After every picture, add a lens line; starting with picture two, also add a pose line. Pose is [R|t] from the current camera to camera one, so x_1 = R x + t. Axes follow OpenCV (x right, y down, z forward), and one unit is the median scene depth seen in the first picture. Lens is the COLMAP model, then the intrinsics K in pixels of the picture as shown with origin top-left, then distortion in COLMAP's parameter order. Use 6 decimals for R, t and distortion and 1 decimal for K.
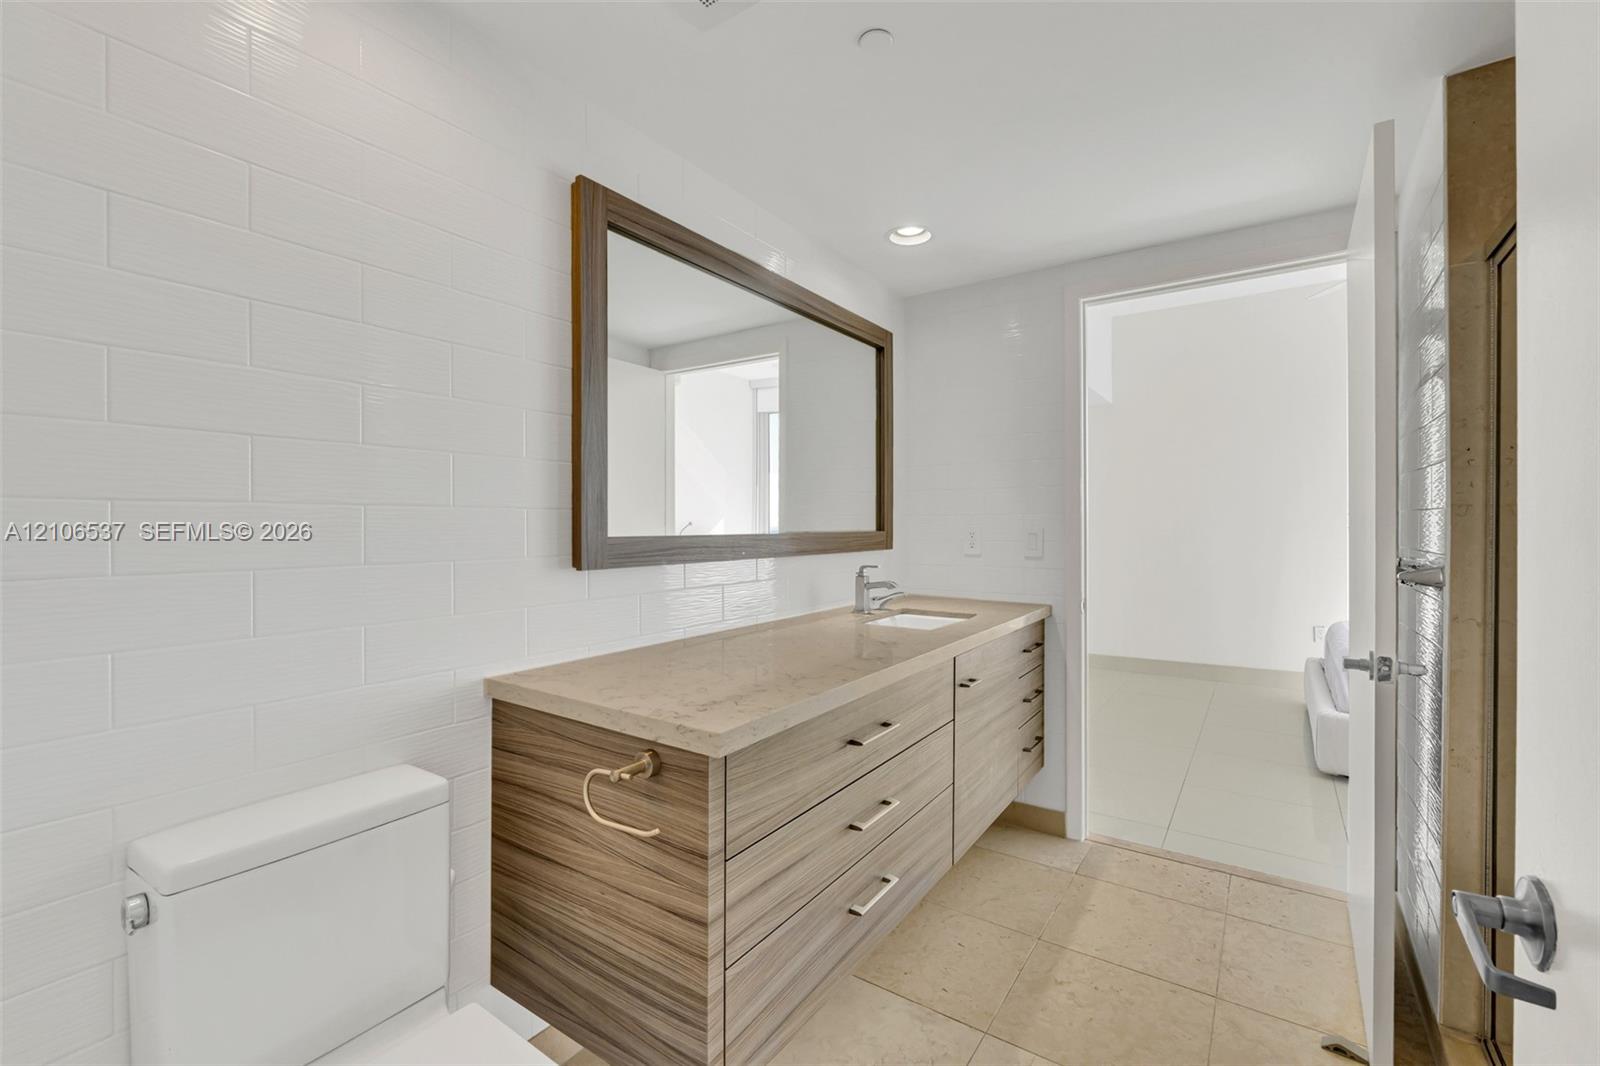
lens RADIAL K [[676.6, 0, 792.3], [0, 676.6, 524.1], [0, 0, 1]] dist [-0.005723, -0.000546]
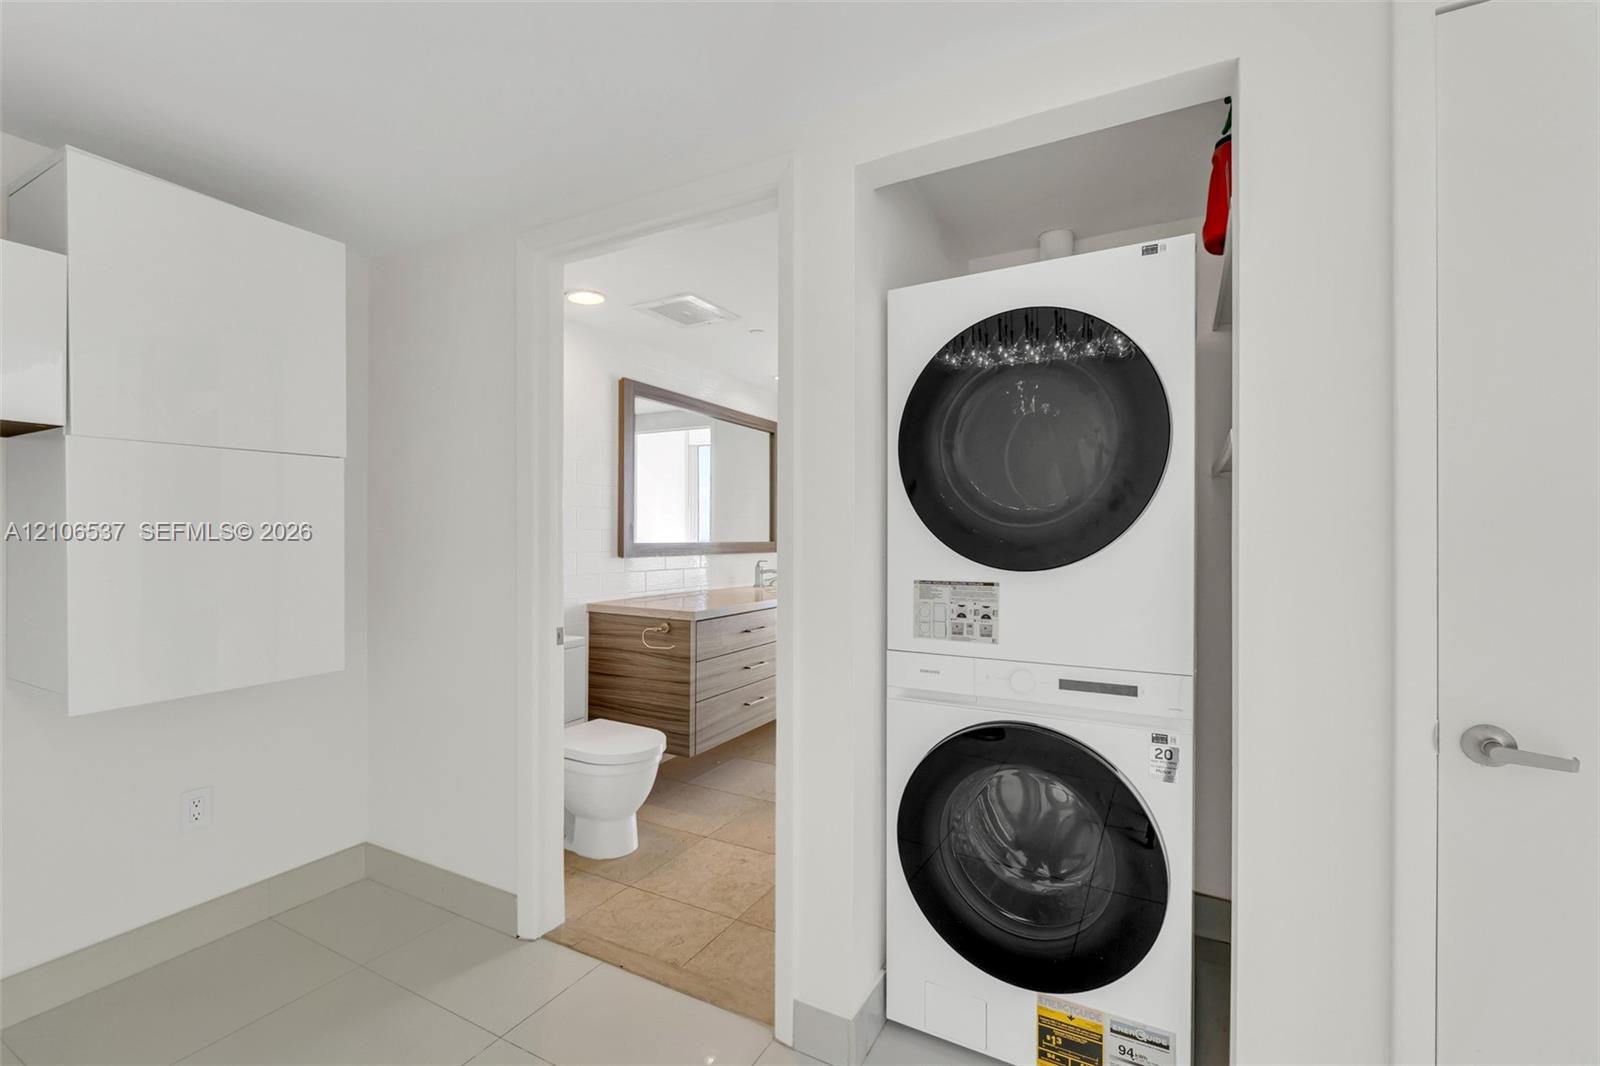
lens RADIAL K [[676.6, 0, 787.0], [0, 676.6, 536.2], [0, 0, 1]] dist [-0.005723, -0.000546]
pose [[0.994254, 0.007988, 0.106753, -0.021284], [-0.008039, 0.999968, 0.000047, -0.005138], [-0.106749, -0.000905, 0.994286, -1.201979]]
